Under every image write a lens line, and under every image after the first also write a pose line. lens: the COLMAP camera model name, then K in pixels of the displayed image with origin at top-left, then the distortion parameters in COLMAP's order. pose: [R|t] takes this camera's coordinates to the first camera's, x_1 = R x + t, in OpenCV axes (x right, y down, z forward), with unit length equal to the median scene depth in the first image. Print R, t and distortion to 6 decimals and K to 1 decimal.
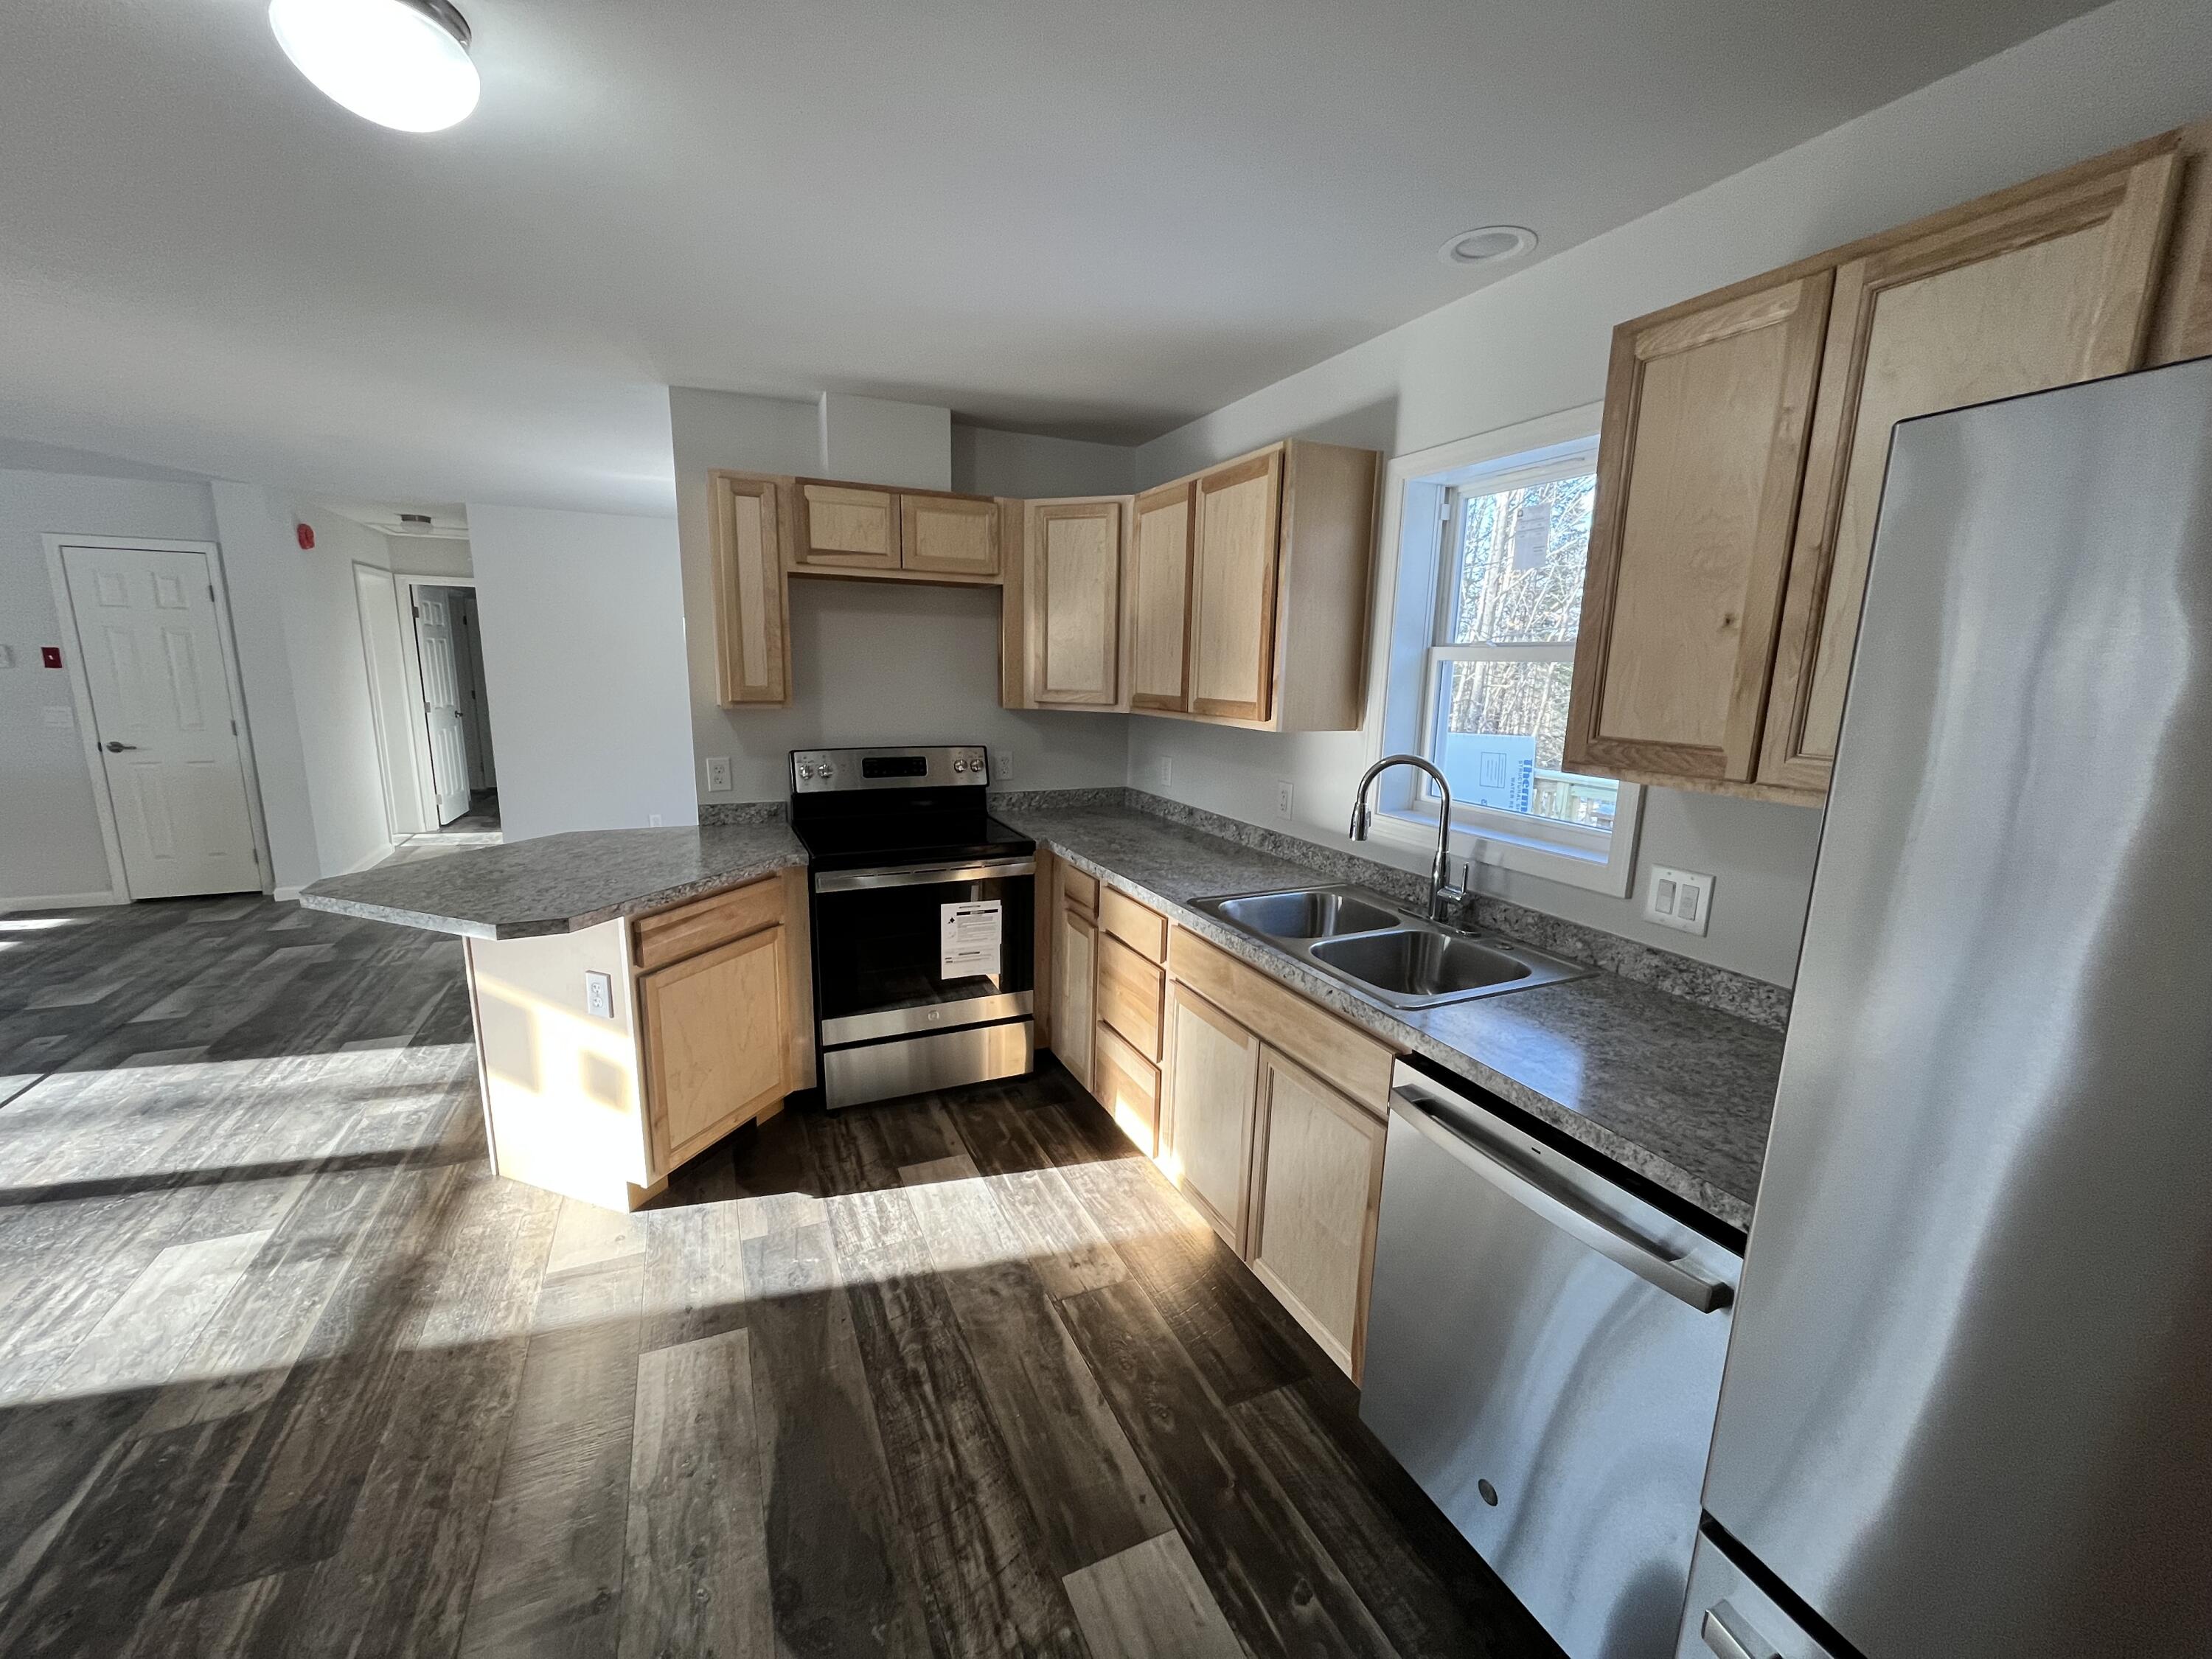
lens RADIAL K [[887.2, 0, 1106.0], [0, 887.2, 840.6], [0, 0, 1]] dist [-0.004686, 0.000105]
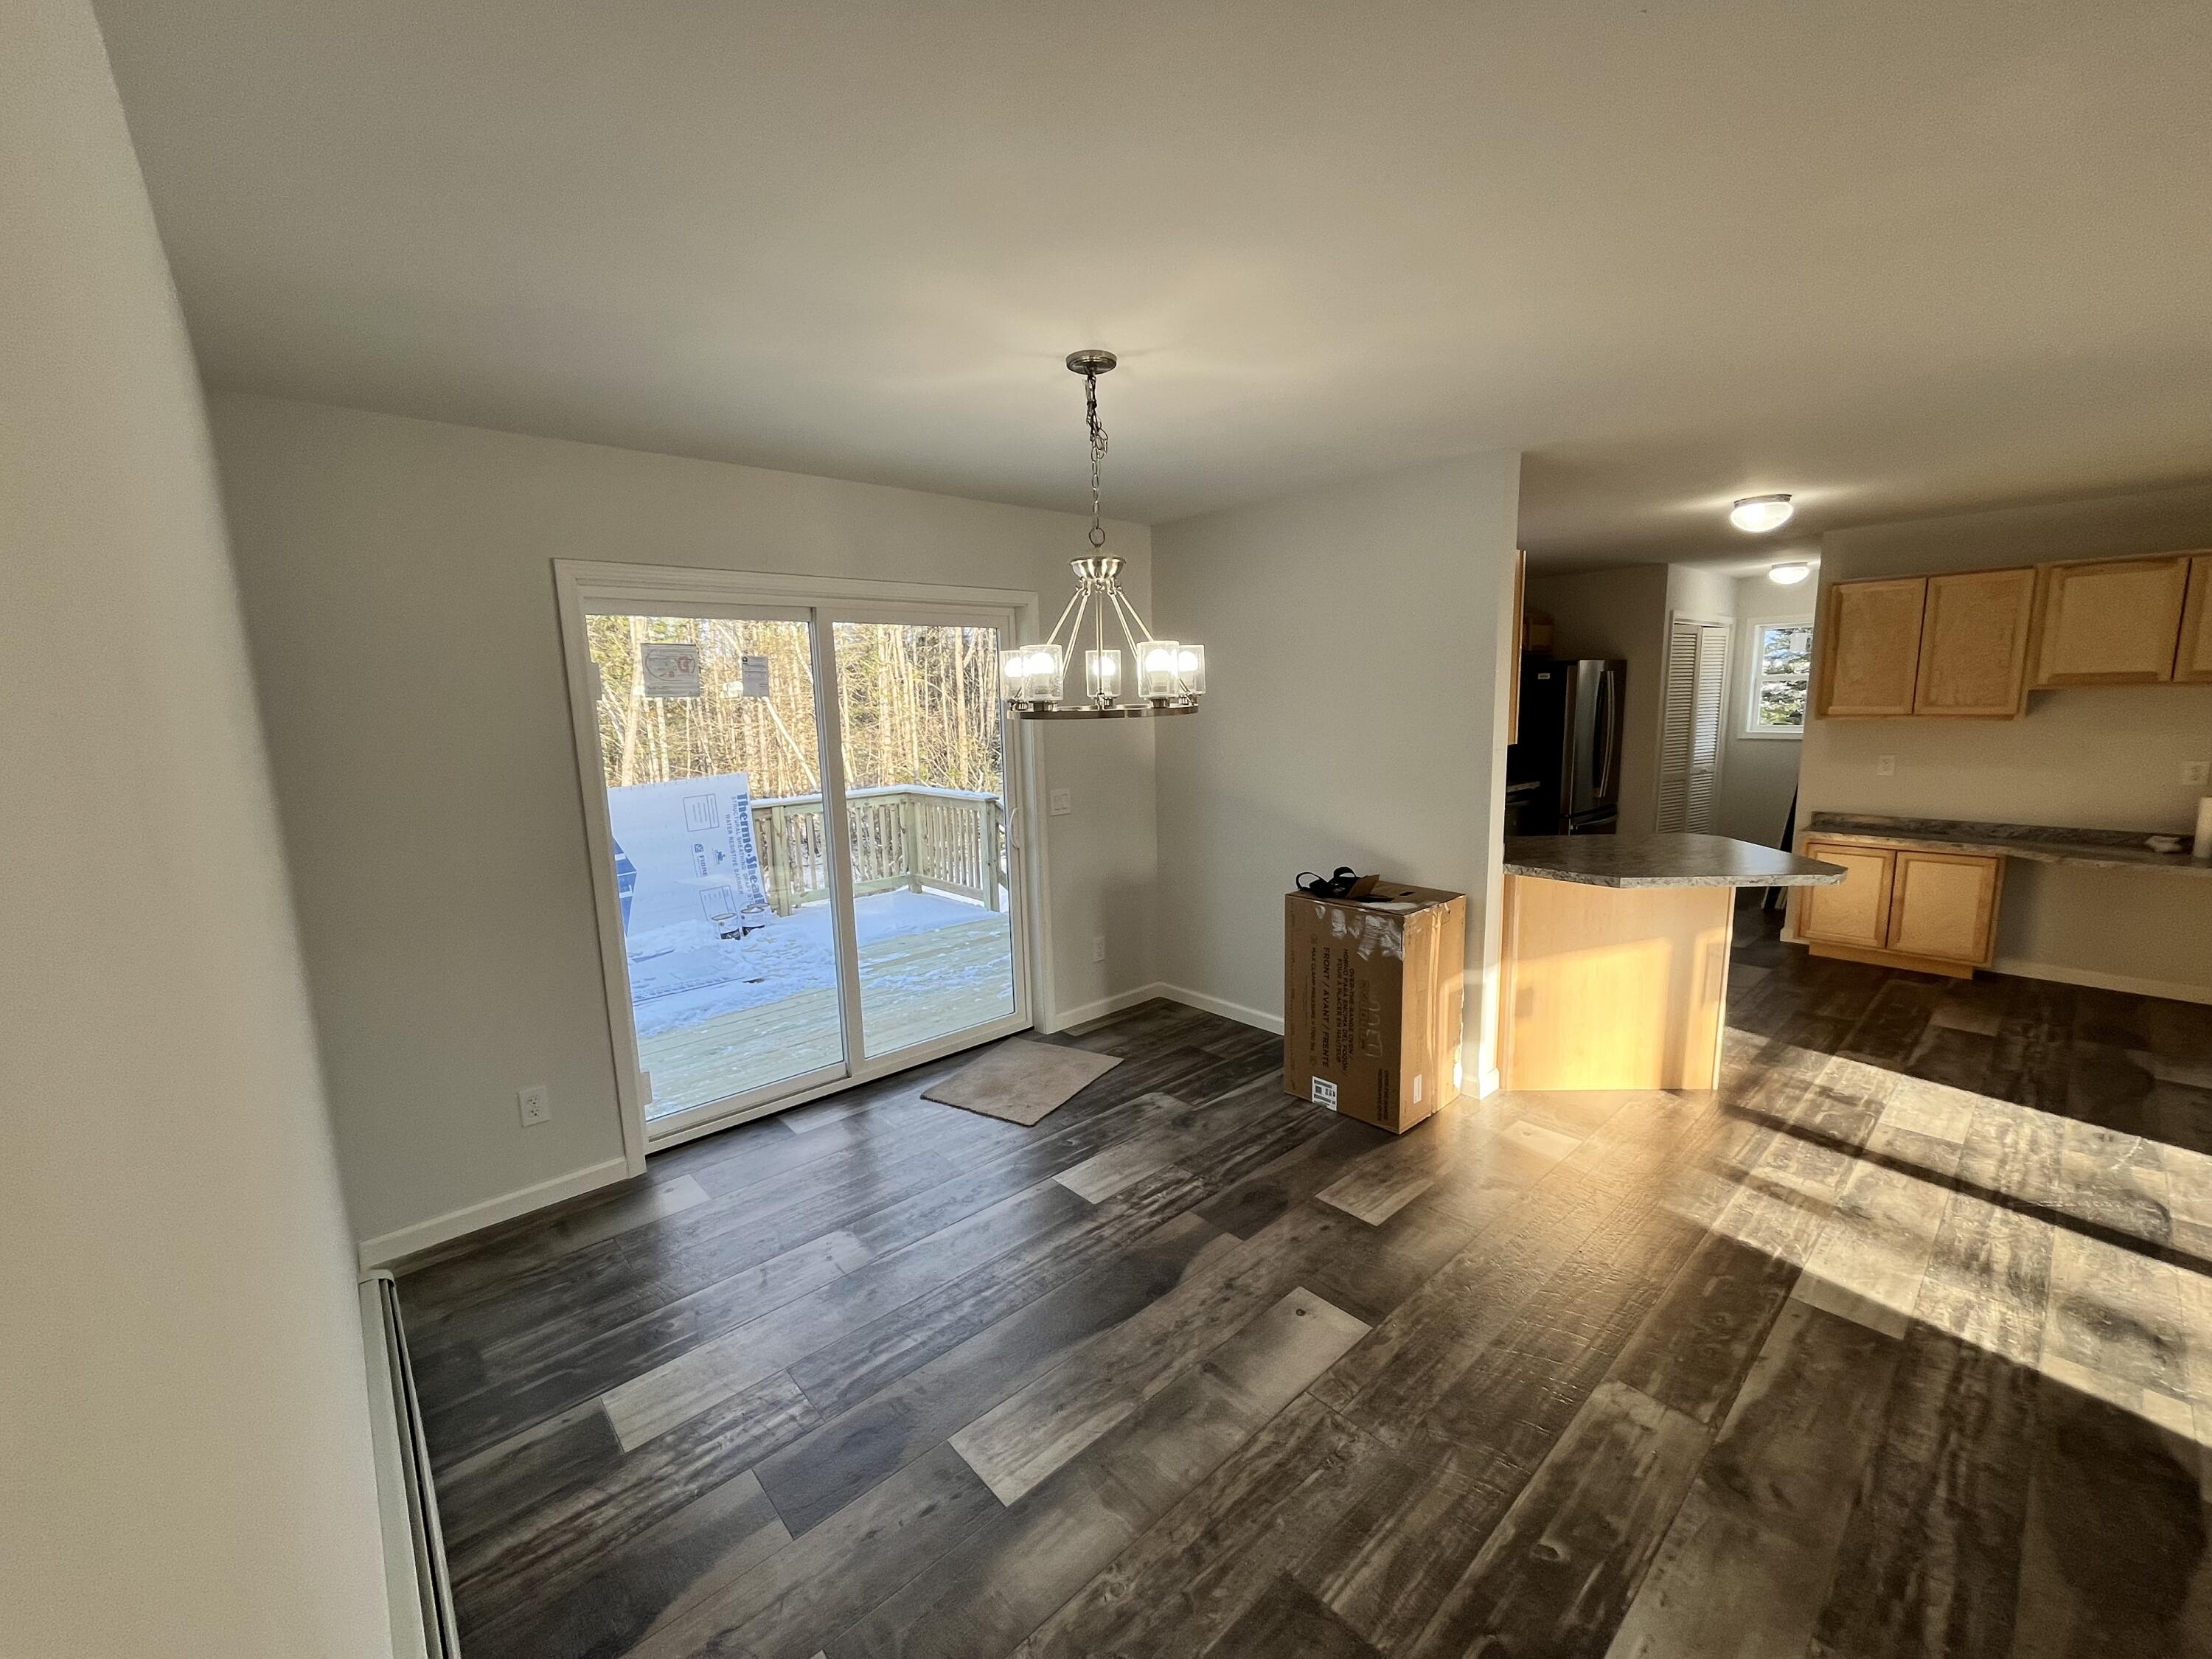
lens RADIAL K [[887.2, 0, 1106.0], [0, 887.2, 840.6], [0, 0, 1]] dist [-0.004686, 0.000105]
pose [[-0.296885, -0.168591, 0.939913, -1.584766], [0.206442, 0.949683, 0.235552, -0.470778], [-0.932331, 0.263970, -0.247142, 2.058740]]
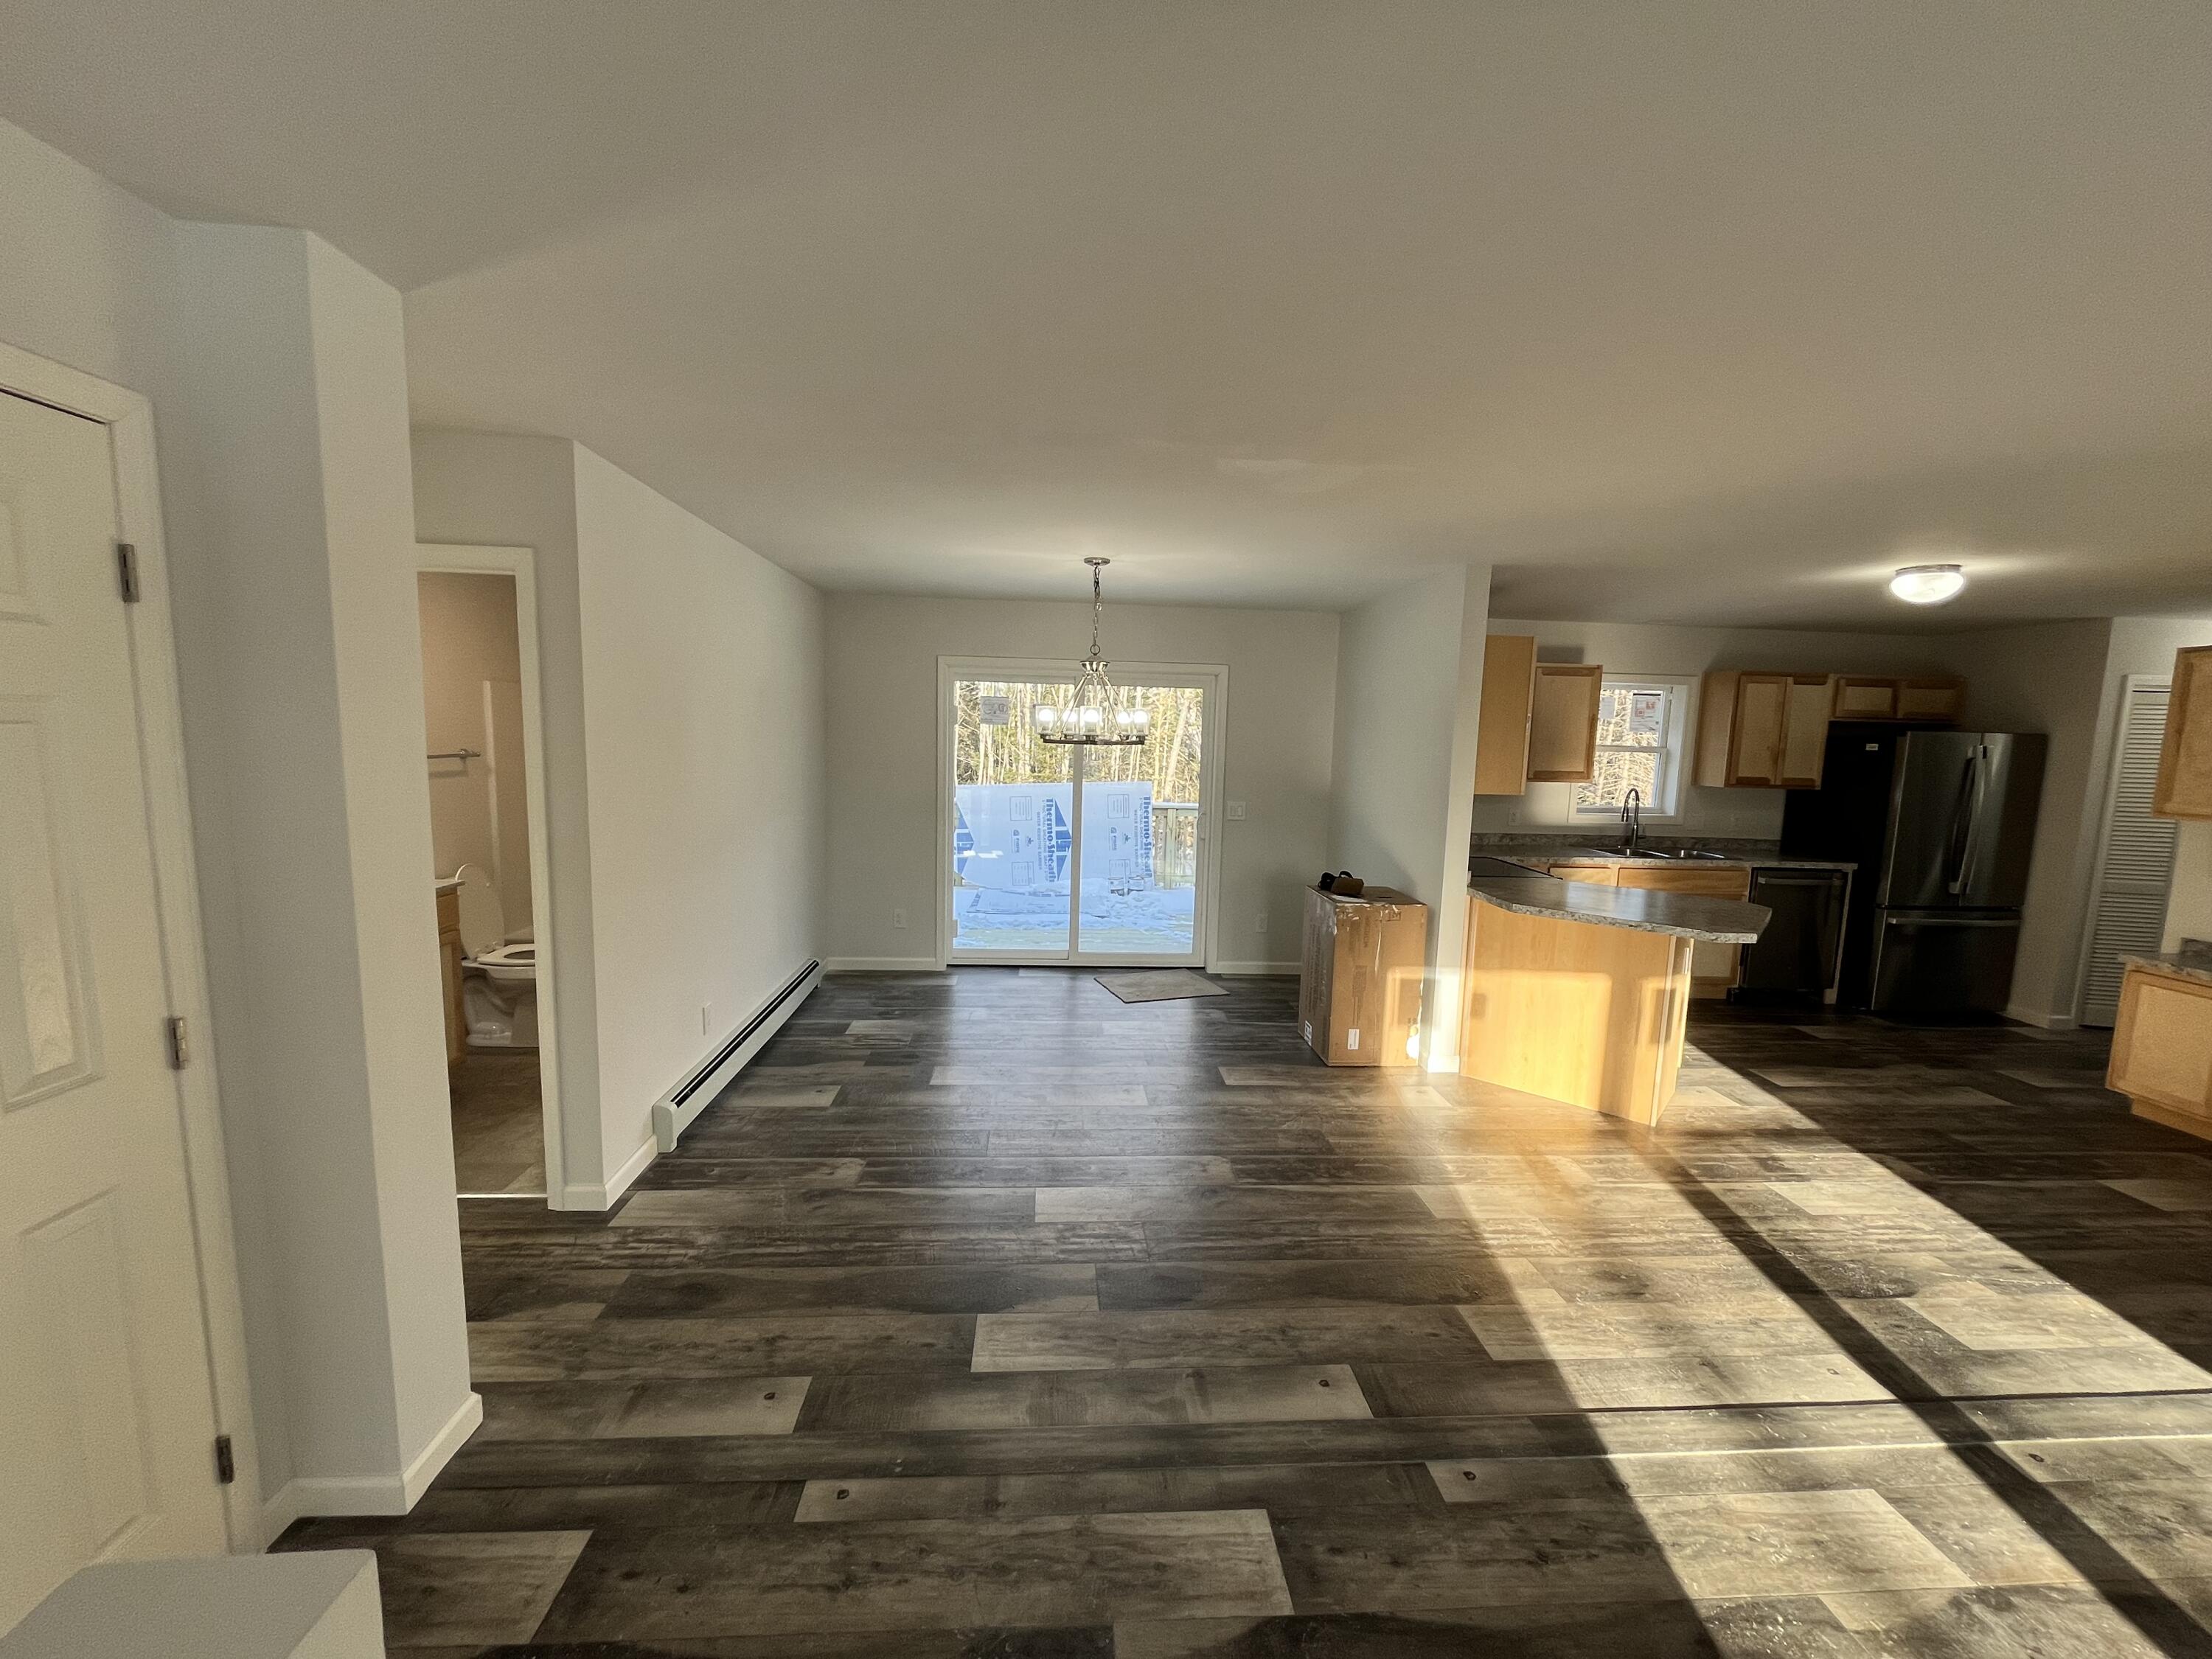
lens RADIAL K [[887.2, 0, 1106.0], [0, 887.2, 840.6], [0, 0, 1]] dist [-0.004686, 0.000105]
pose [[0.358368, -0.127255, 0.924867, -2.253165], [0.163729, 0.983879, 0.071932, -0.323864], [-0.919111, 0.125650, 0.373427, 1.211590]]
